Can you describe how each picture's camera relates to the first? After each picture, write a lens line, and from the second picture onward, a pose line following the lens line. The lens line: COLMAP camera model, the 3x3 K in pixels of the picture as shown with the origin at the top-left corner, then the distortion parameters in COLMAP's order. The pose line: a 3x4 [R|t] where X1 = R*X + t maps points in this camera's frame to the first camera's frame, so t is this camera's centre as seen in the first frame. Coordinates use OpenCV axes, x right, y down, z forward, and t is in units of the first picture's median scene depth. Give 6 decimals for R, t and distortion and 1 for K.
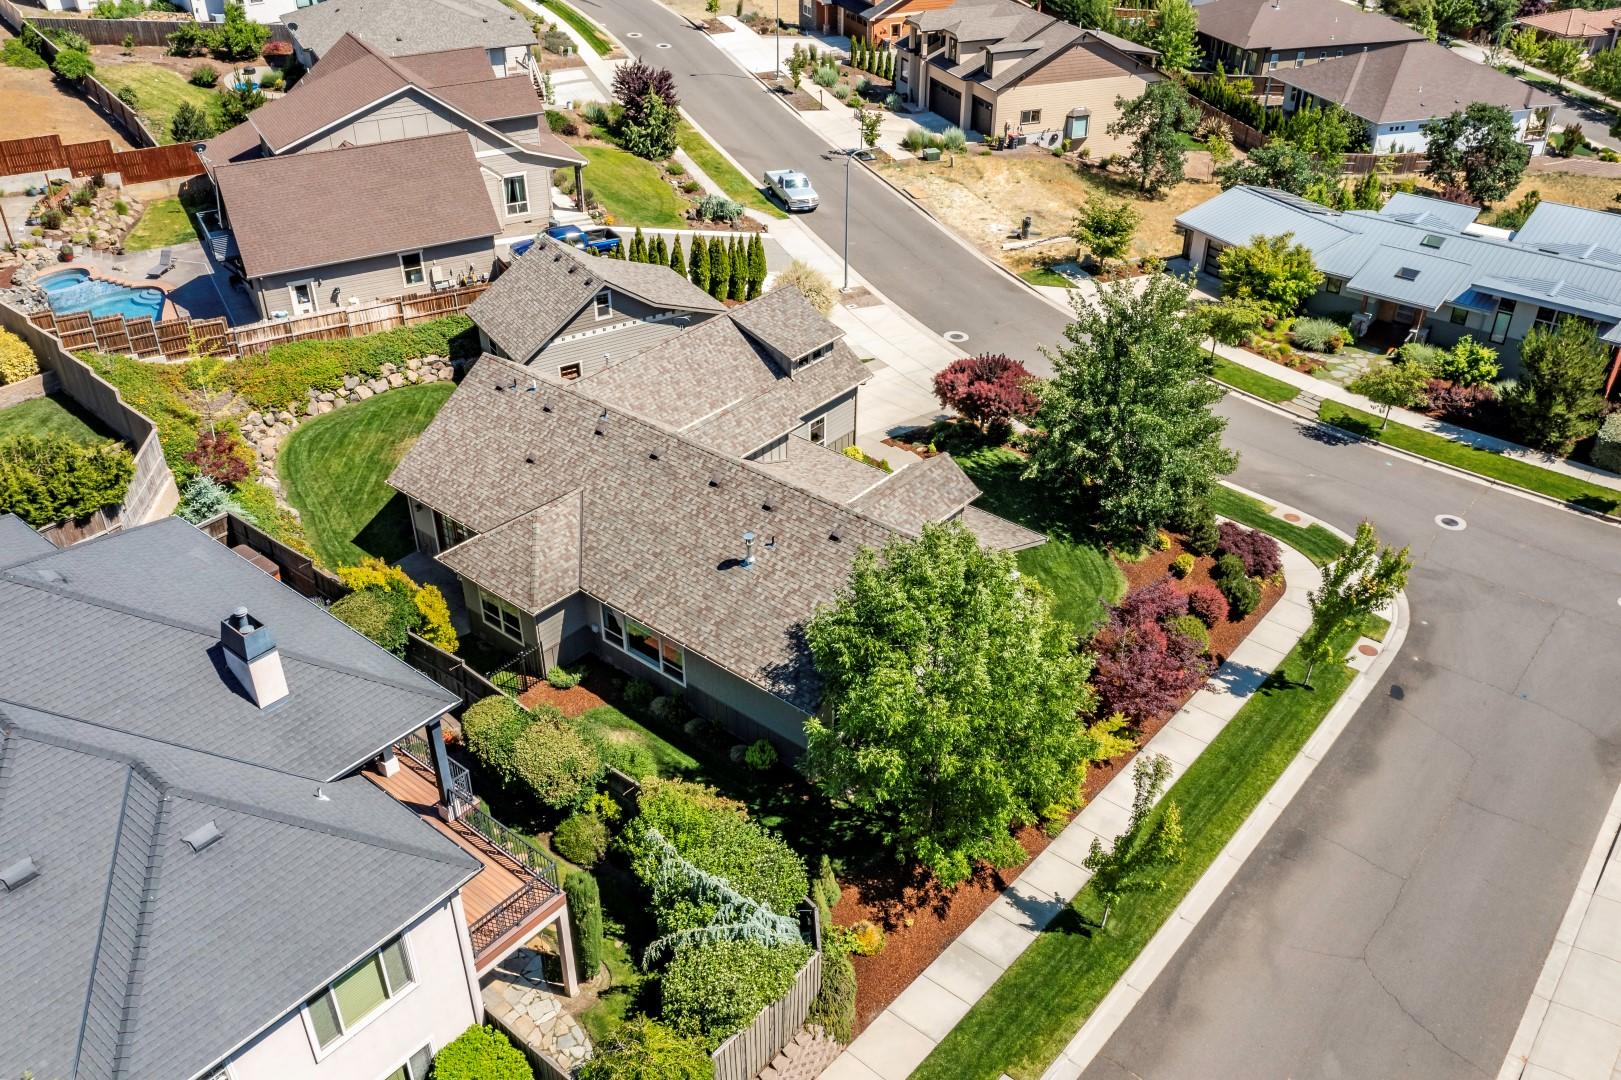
lens RADIAL K [[1312.2, 0, 810.5], [0, 1312.2, 540.0], [0, 0, 1]] dist [-0.026805, -0.002030]
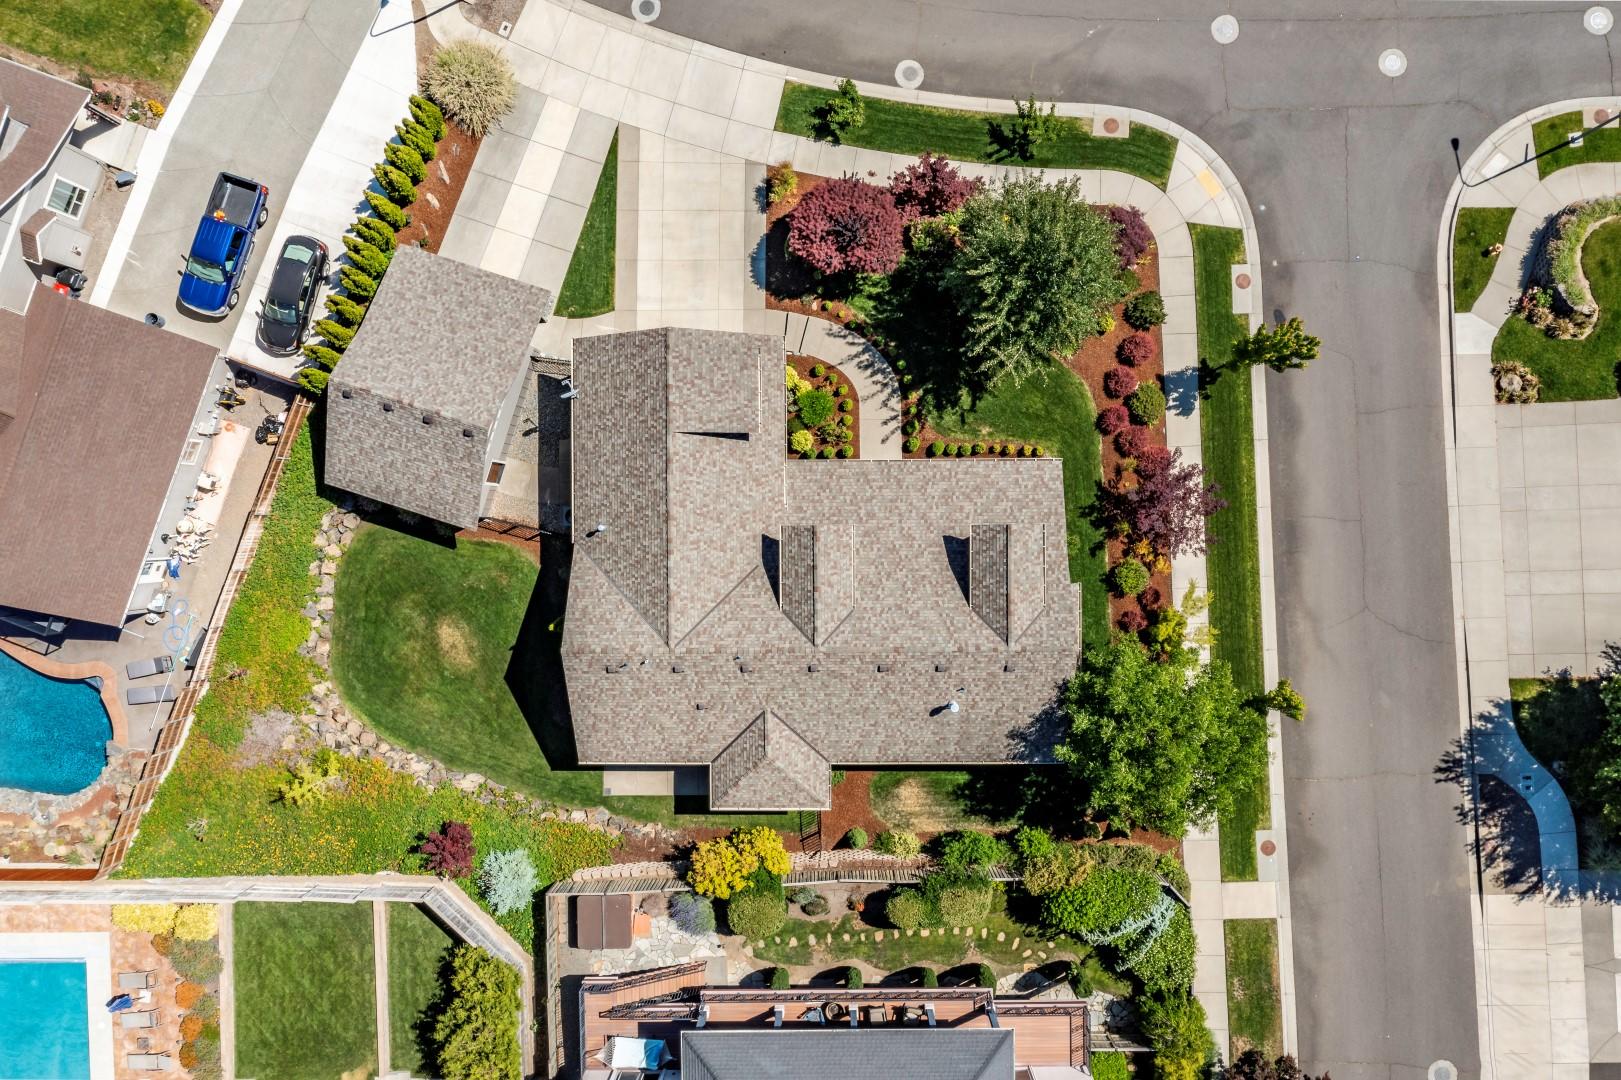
lens RADIAL K [[1312.2, 0, 810.5], [0, 1312.2, 540.0], [0, 0, 1]] dist [-0.026805, -0.002030]
pose [[0.763430, -0.645429, -0.024427, -0.013745], [0.374251, 0.411217, 0.831166, -1.011181], [-0.526414, -0.643679, 0.555487, 0.375375]]
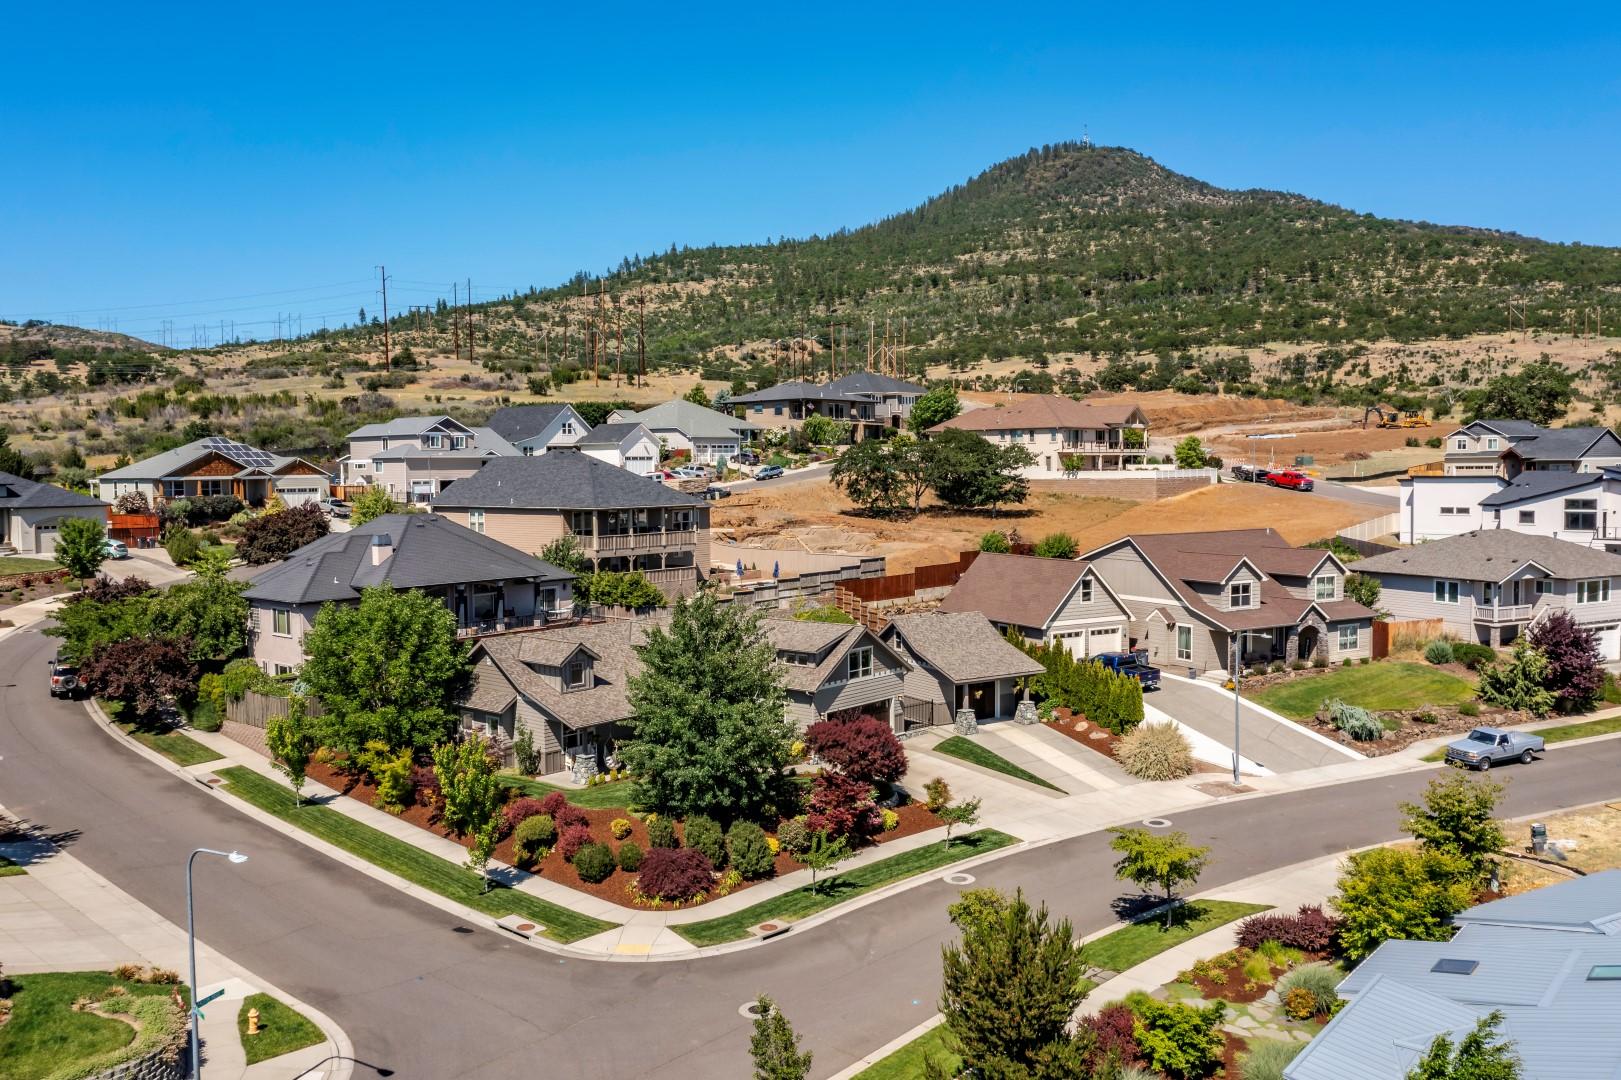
lens RADIAL K [[1277.3, 0, 810.5], [0, 1277.3, 540.0], [0, 0, 1]] dist [-0.021914, 0.003218]
pose [[-0.014955, 0.054166, -0.998420, 1.437567], [-0.531439, 0.845385, 0.053824, -0.355375], [0.846965, 0.531404, 0.016143, 1.025830]]
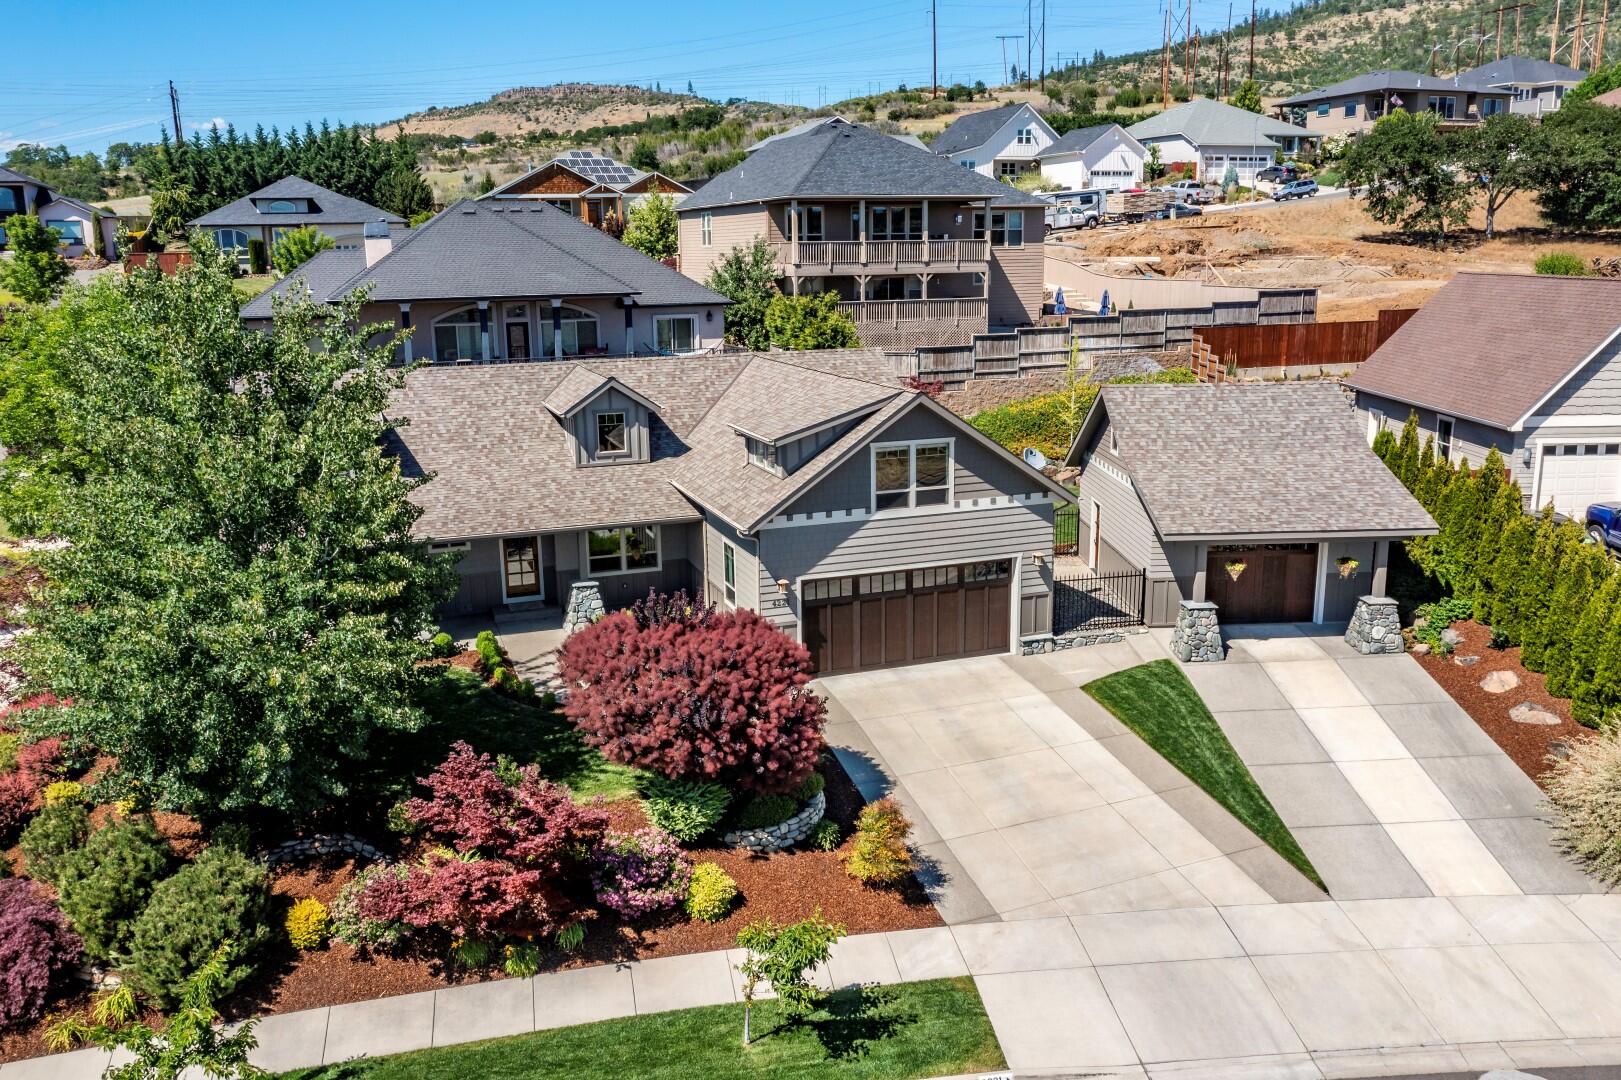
lens RADIAL K [[1277.3, 0, 810.5], [0, 1277.3, 540.0], [0, 0, 1]] dist [-0.021914, 0.003218]
pose [[-0.501088, 0.199121, -0.842177, 0.556314], [-0.455642, 0.766652, 0.452367, -0.431606], [0.735732, 0.610406, -0.293433, 1.345409]]
